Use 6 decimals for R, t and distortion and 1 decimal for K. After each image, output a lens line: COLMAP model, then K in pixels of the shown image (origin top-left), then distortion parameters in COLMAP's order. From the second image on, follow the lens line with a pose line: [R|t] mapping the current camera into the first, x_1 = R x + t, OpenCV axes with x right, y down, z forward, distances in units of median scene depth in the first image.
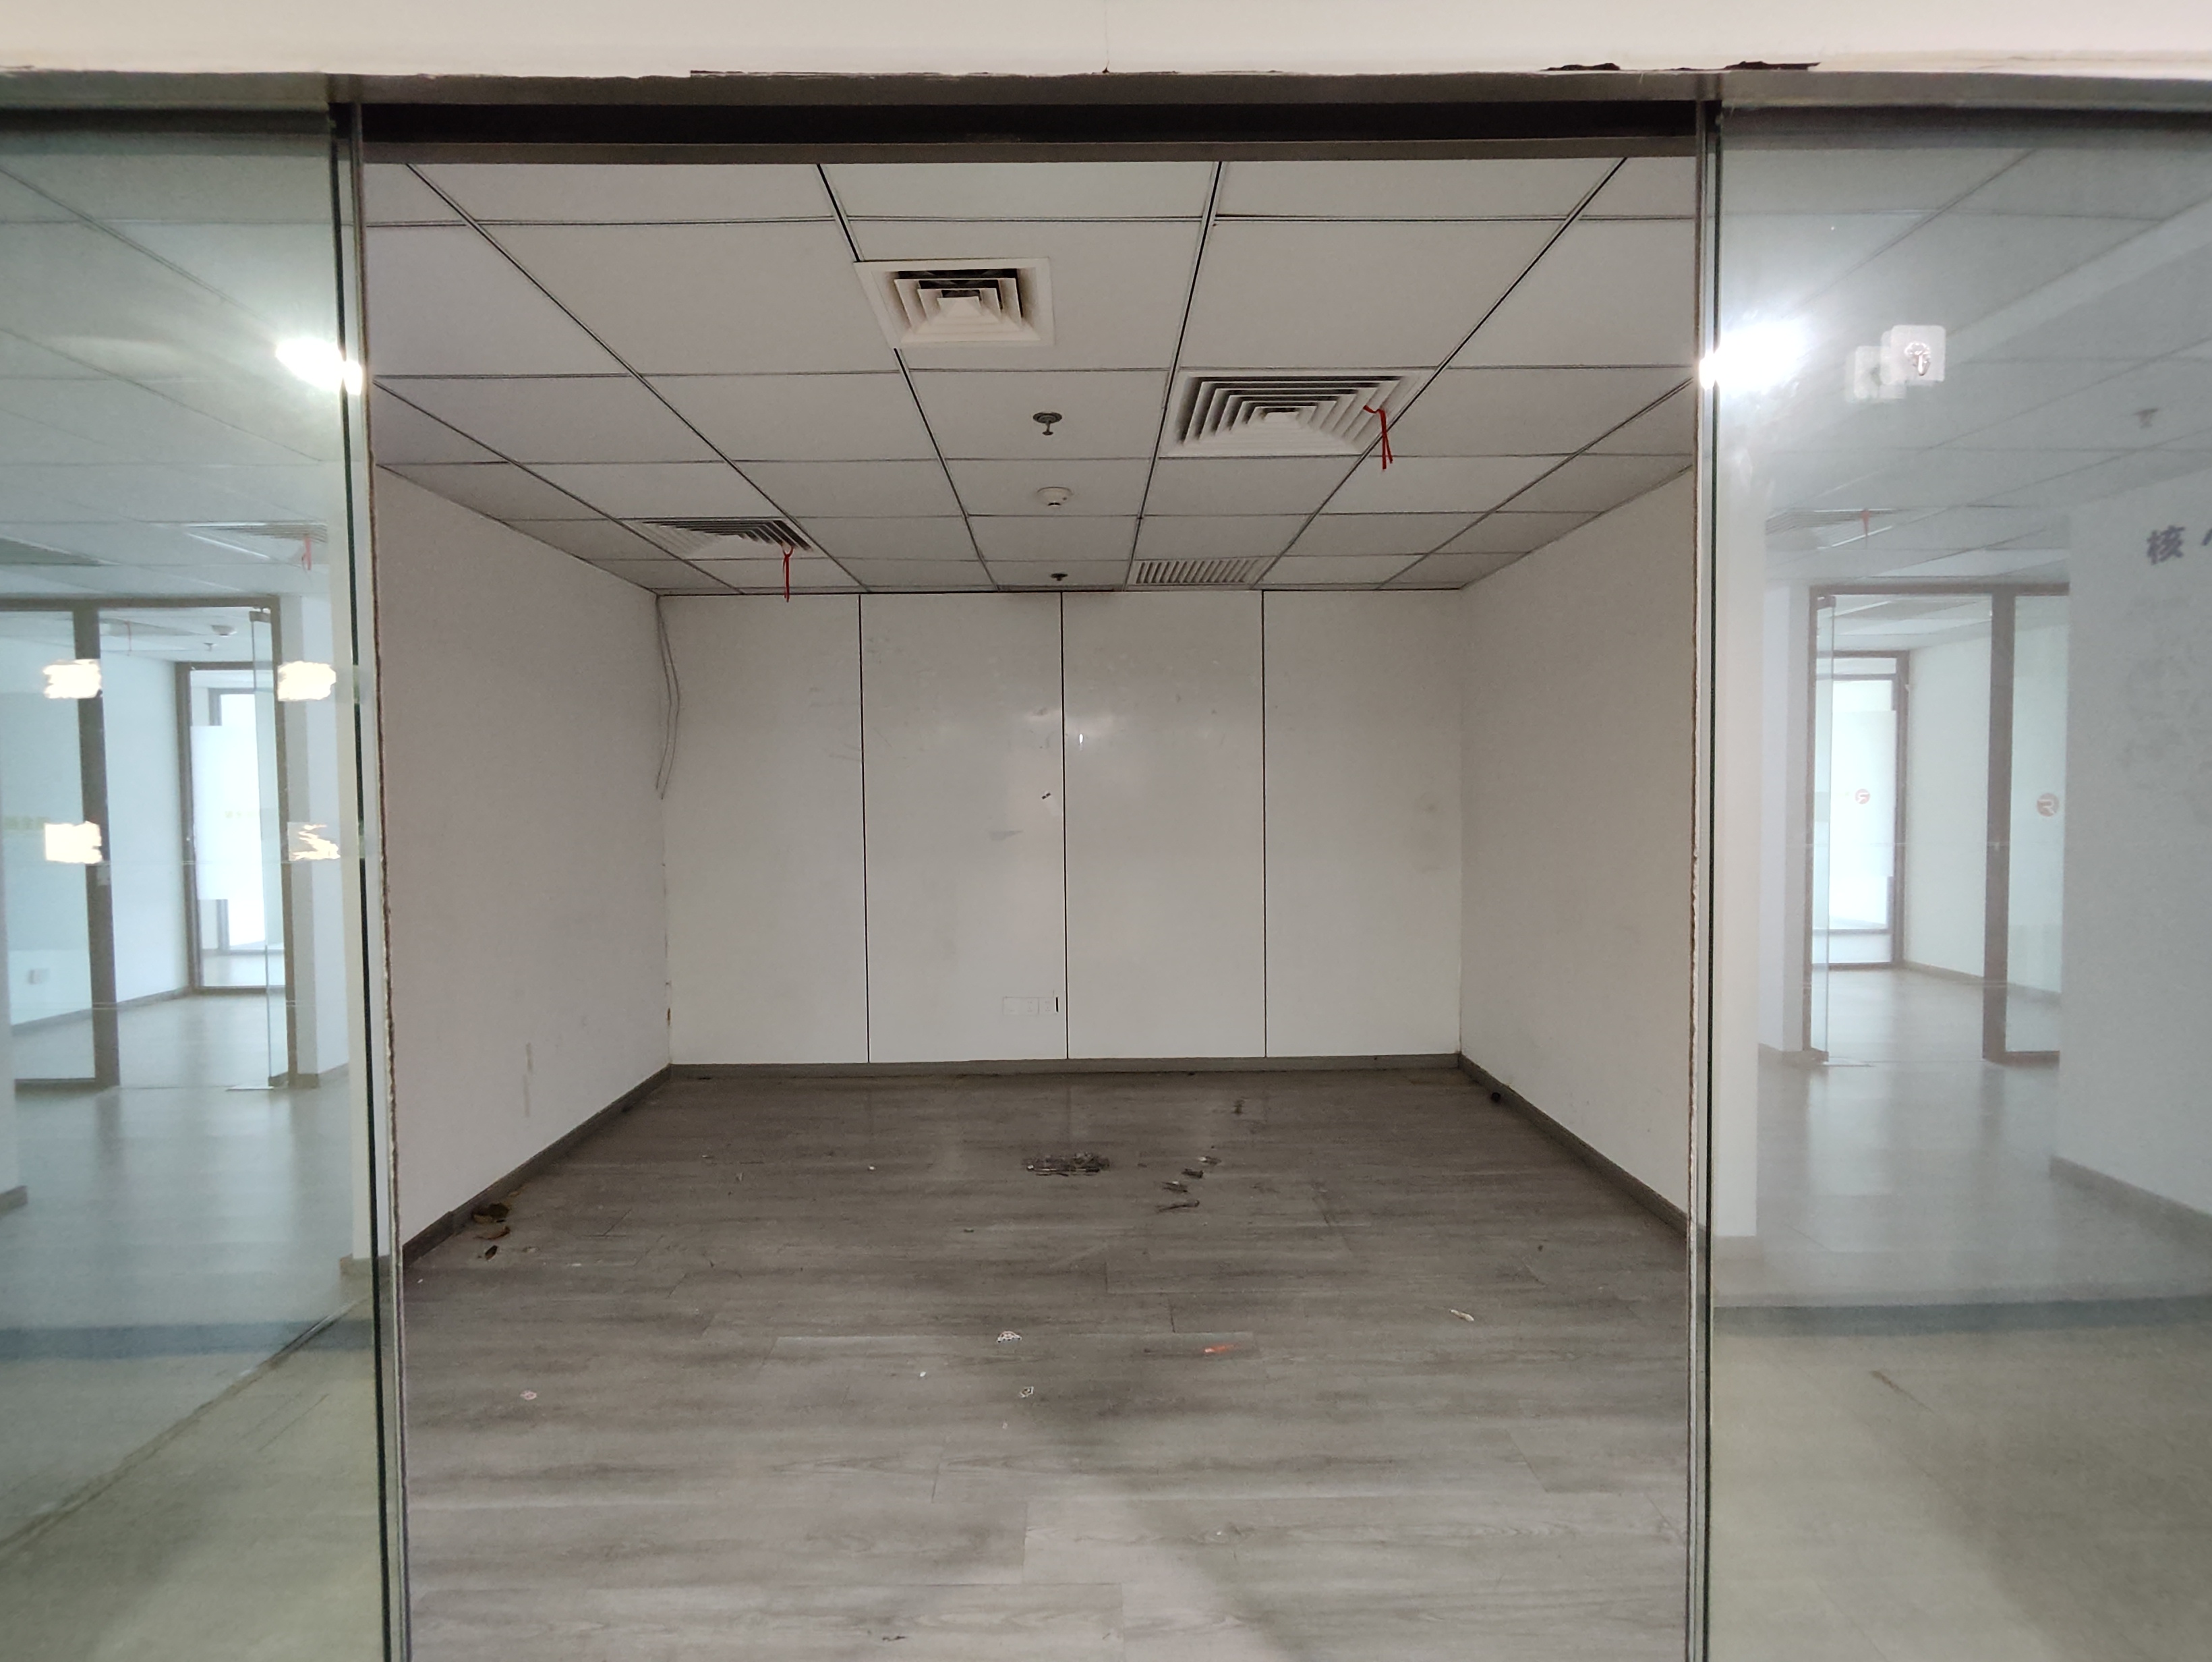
lens RADIAL K [[1013.3, 0, 1089.1], [0, 1013.3, 825.5], [0, 0, 1]] dist [0.003213, -0.002024]
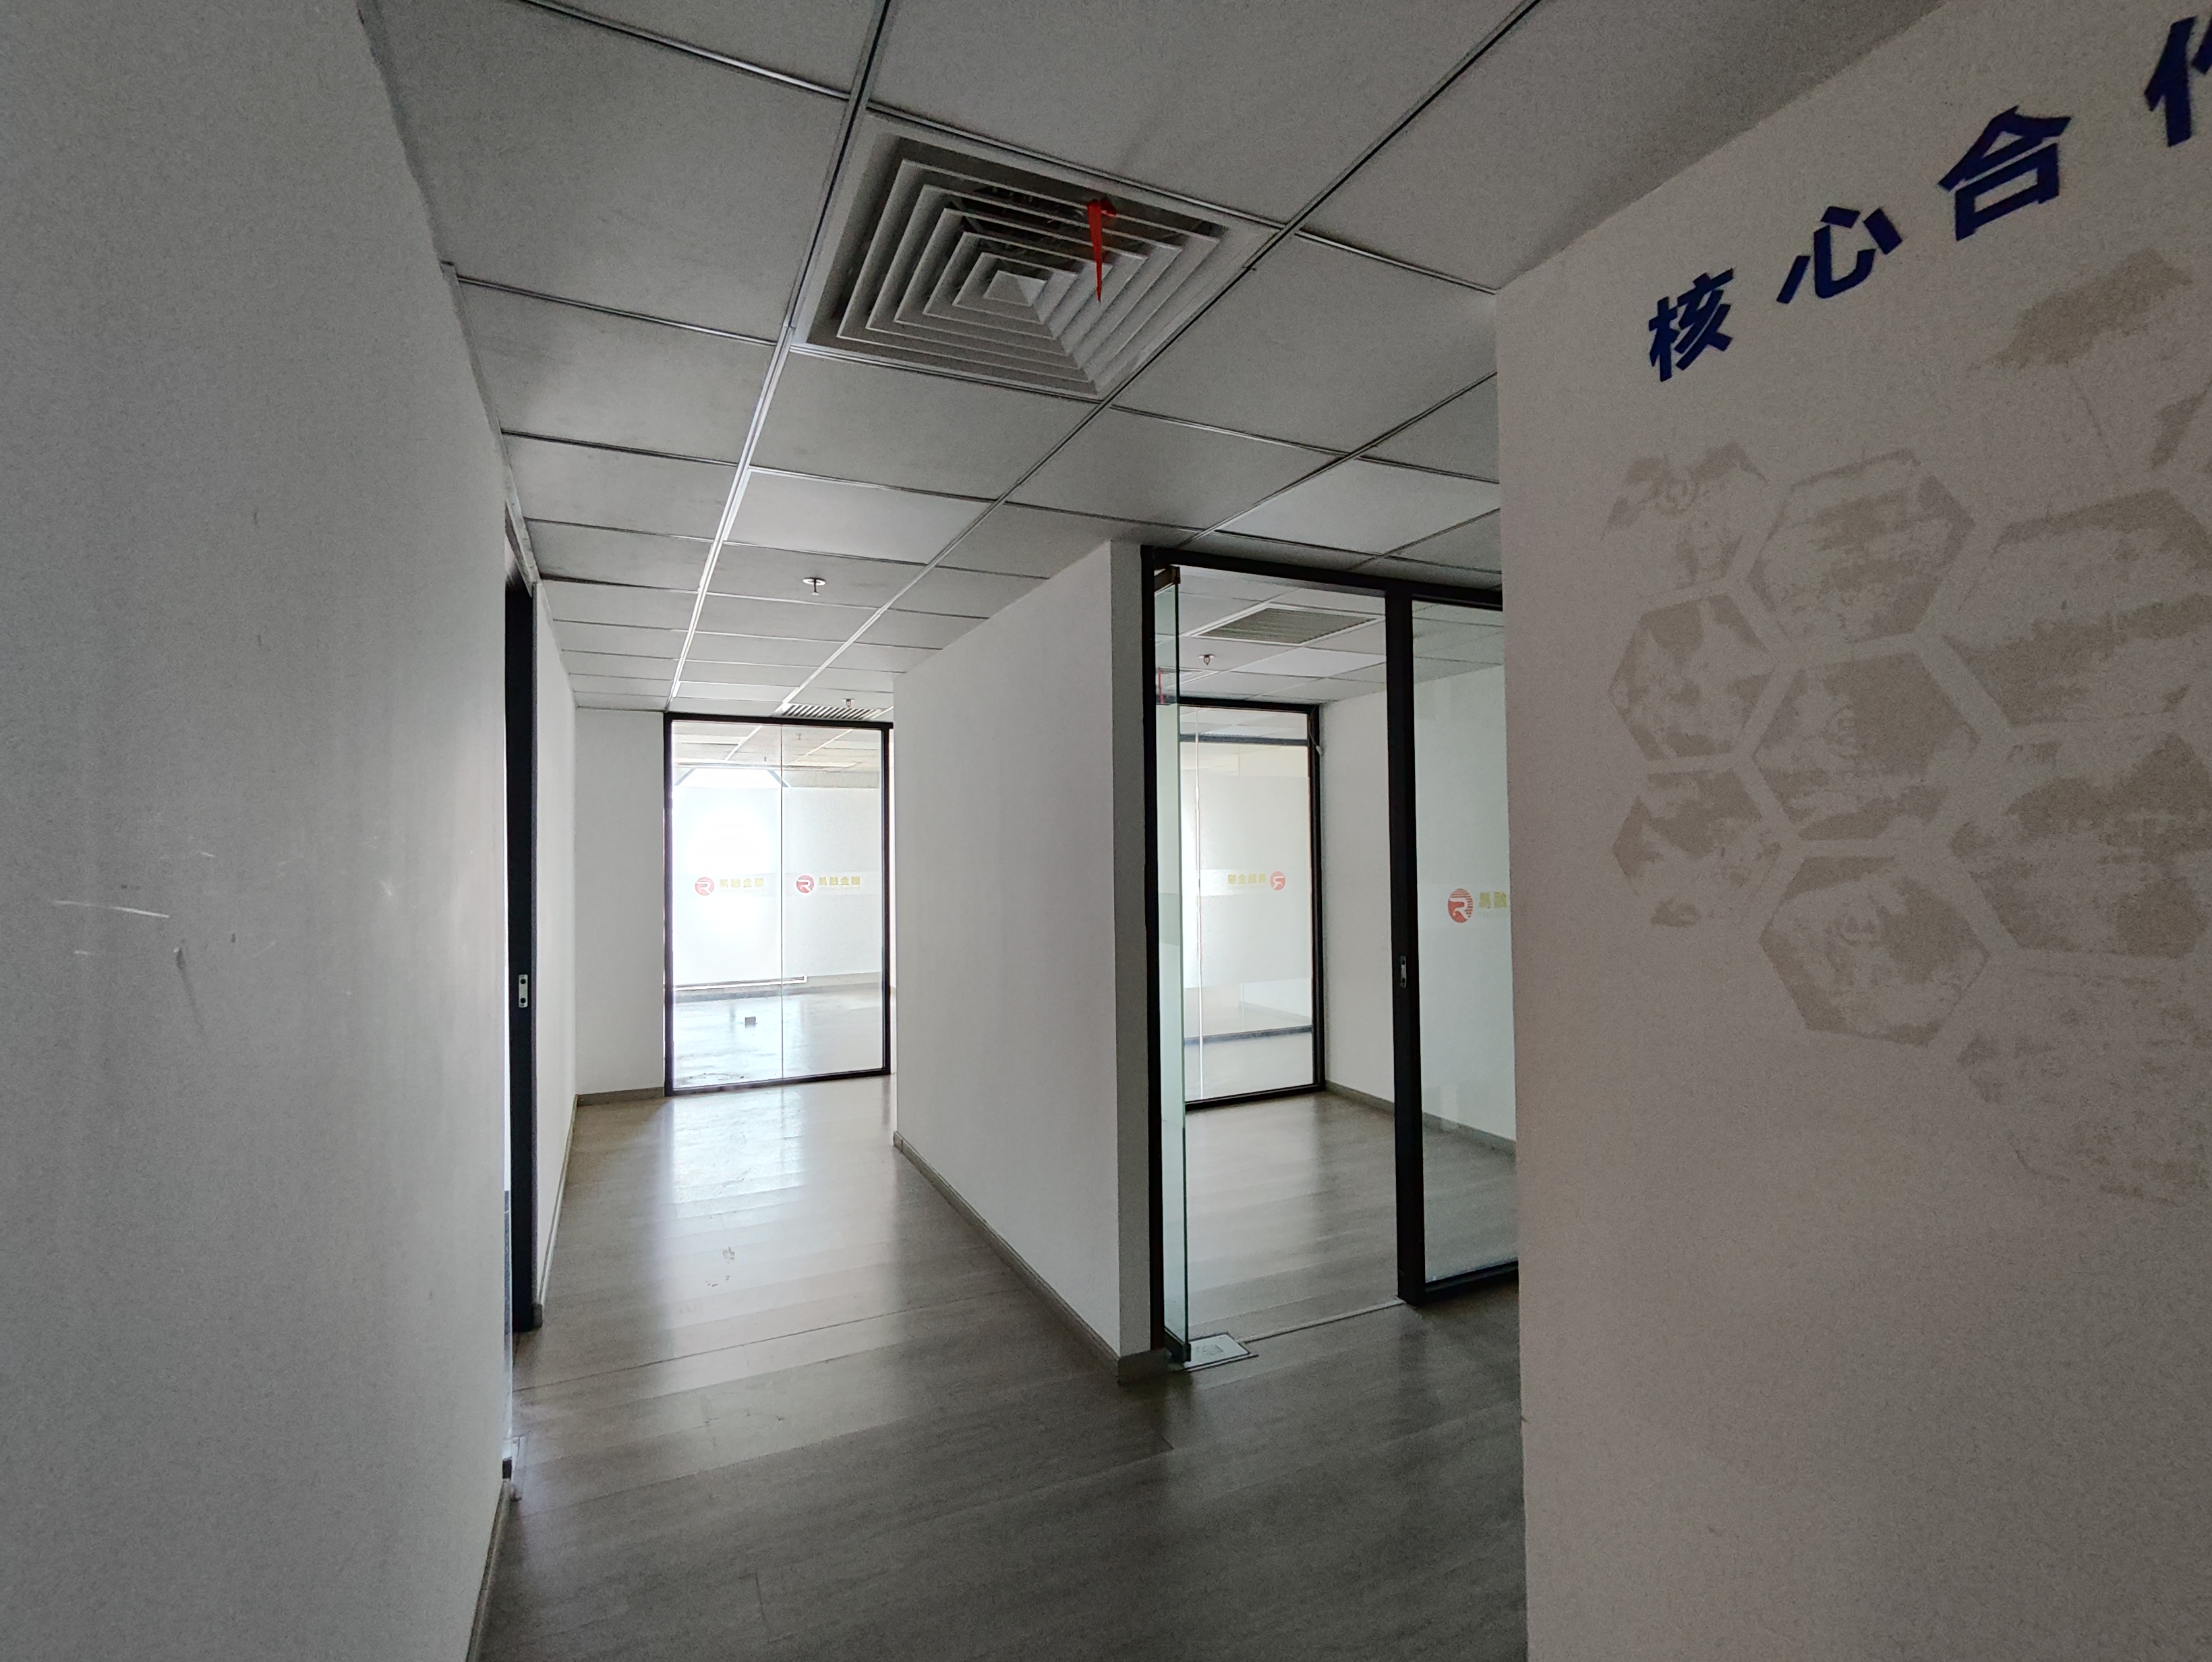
lens RADIAL K [[1013.3, 0, 1101.8], [0, 1013.3, 832.8], [0, 0, 1]] dist [0.003213, -0.002024]
pose [[0.907600, 0.006404, 0.419788, 0.436266], [0.019072, 0.998222, -0.056464, -0.036126], [-0.419403, 0.059253, 0.905864, 0.477208]]
